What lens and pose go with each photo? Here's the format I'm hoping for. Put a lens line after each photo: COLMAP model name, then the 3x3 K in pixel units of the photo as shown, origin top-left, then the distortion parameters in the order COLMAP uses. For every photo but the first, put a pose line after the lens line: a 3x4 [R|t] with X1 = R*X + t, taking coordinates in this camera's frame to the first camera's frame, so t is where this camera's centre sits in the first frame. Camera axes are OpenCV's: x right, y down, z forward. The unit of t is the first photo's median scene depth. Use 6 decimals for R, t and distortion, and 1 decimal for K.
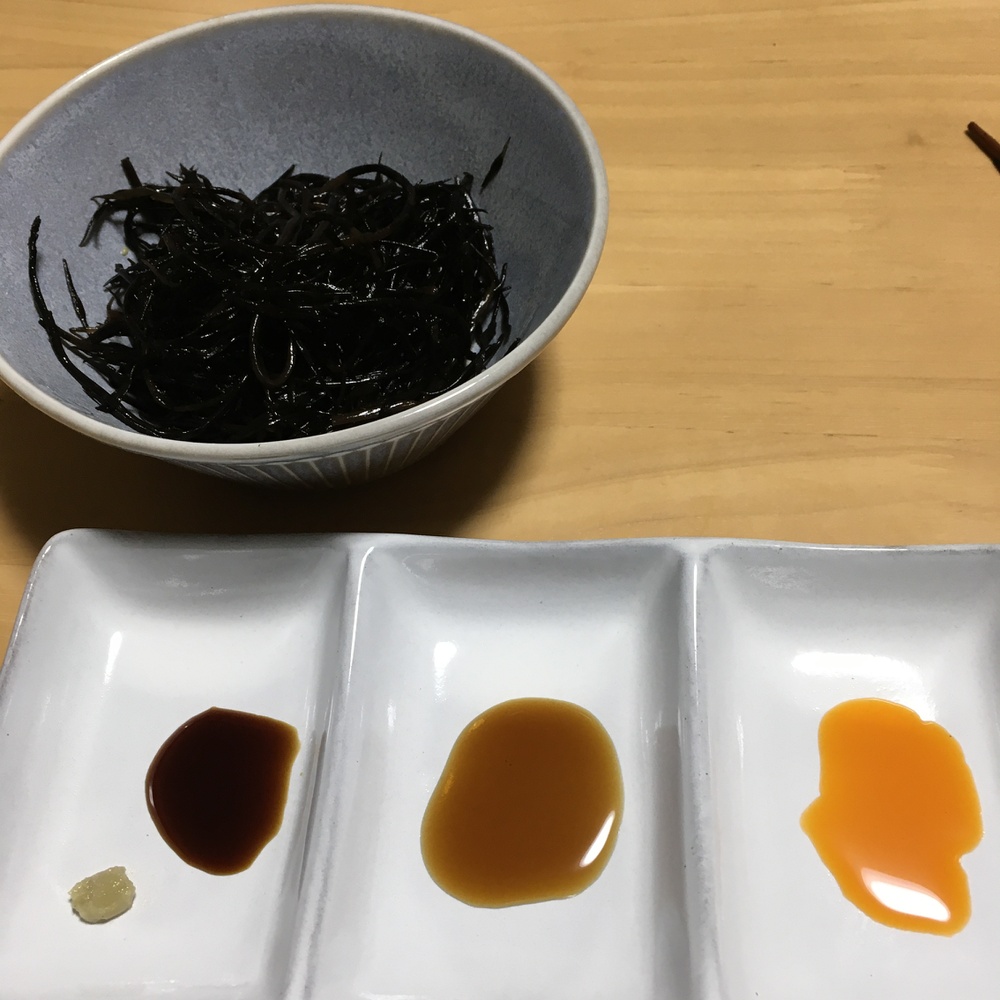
lens RADIAL K [[1157.1, 0, 495.9], [0, 1157.1, 499.3], [0, 0, 1]] dist [0.026556, -0.059167]
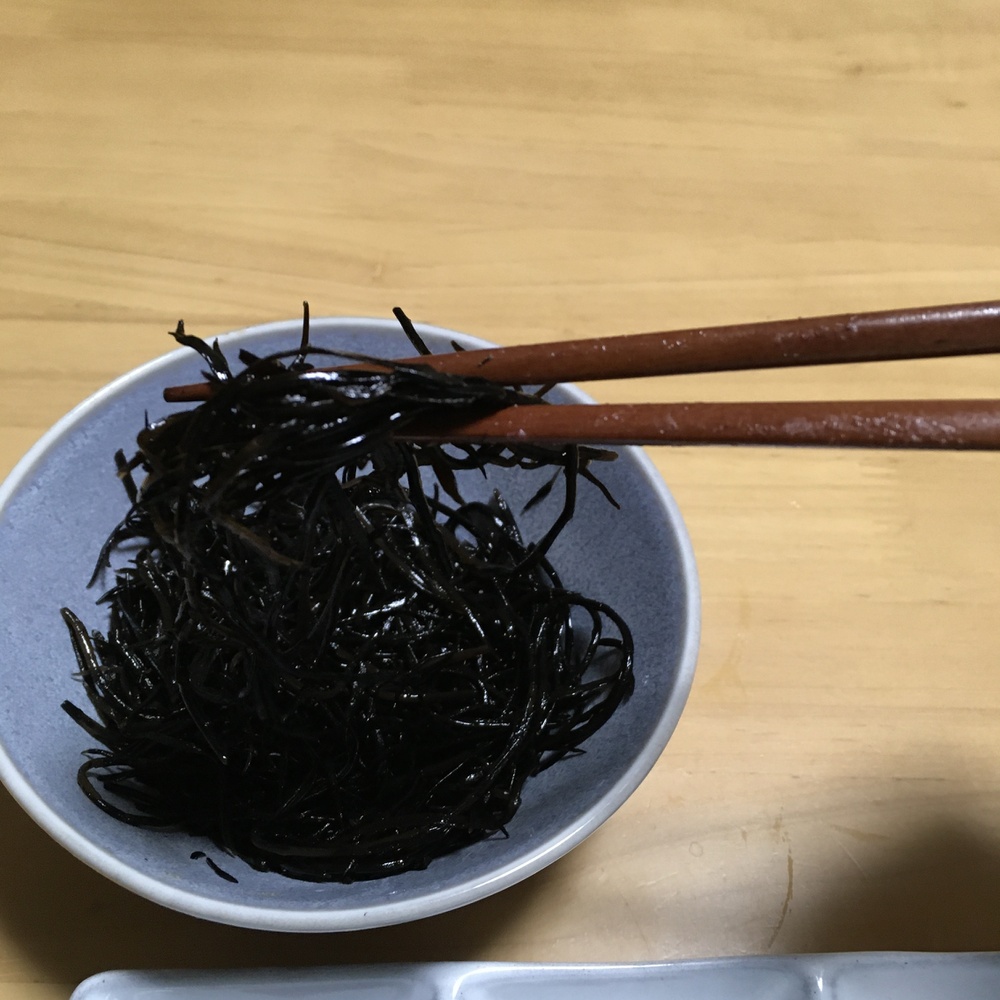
lens RADIAL K [[1157.1, 0, 495.9], [0, 1157.1, 499.3], [0, 0, 1]] dist [0.026556, -0.059167]
pose [[0.989417, -0.003235, 0.145064, -0.176476], [0.013973, 0.997229, -0.073064, -0.218833], [-0.144426, 0.074318, 0.986721, 0.086544]]
